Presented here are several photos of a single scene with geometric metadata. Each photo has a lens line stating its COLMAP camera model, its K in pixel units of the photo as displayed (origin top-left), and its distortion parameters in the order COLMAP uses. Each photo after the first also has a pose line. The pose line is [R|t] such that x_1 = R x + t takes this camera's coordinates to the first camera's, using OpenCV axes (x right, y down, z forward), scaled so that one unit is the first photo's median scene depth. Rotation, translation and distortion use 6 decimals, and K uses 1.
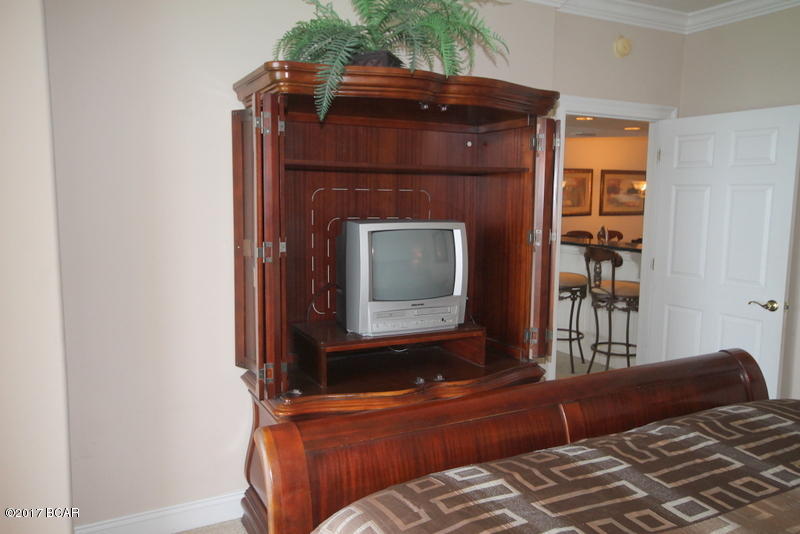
lens RADIAL K [[623.3, 0, 407.1], [0, 623.3, 273.8], [0, 0, 1]] dist [-0.011393, 0.042874]
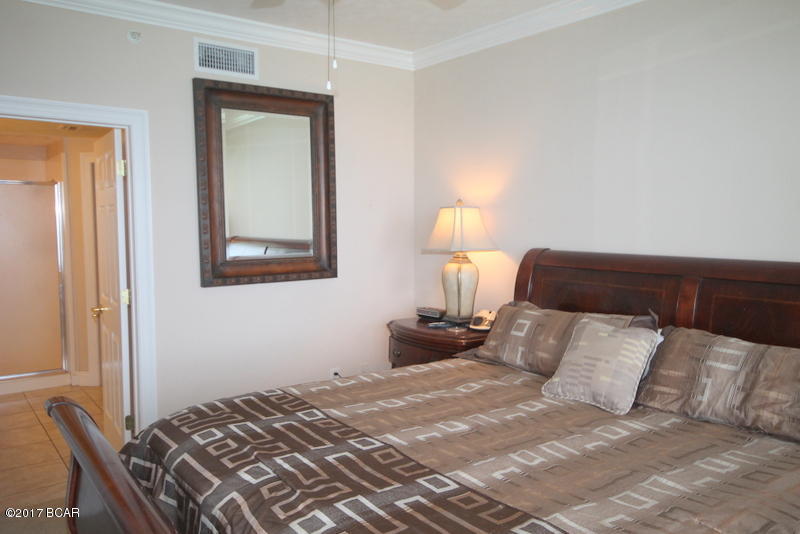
lens RADIAL K [[623.3, 0, 405.4], [0, 623.3, 264.6], [0, 0, 1]] dist [-0.011393, 0.042874]
pose [[-0.157112, -0.075313, 0.984705, -0.585721], [0.119232, 0.988348, 0.094615, -0.129967], [-0.980357, 0.132274, -0.146301, 1.051437]]
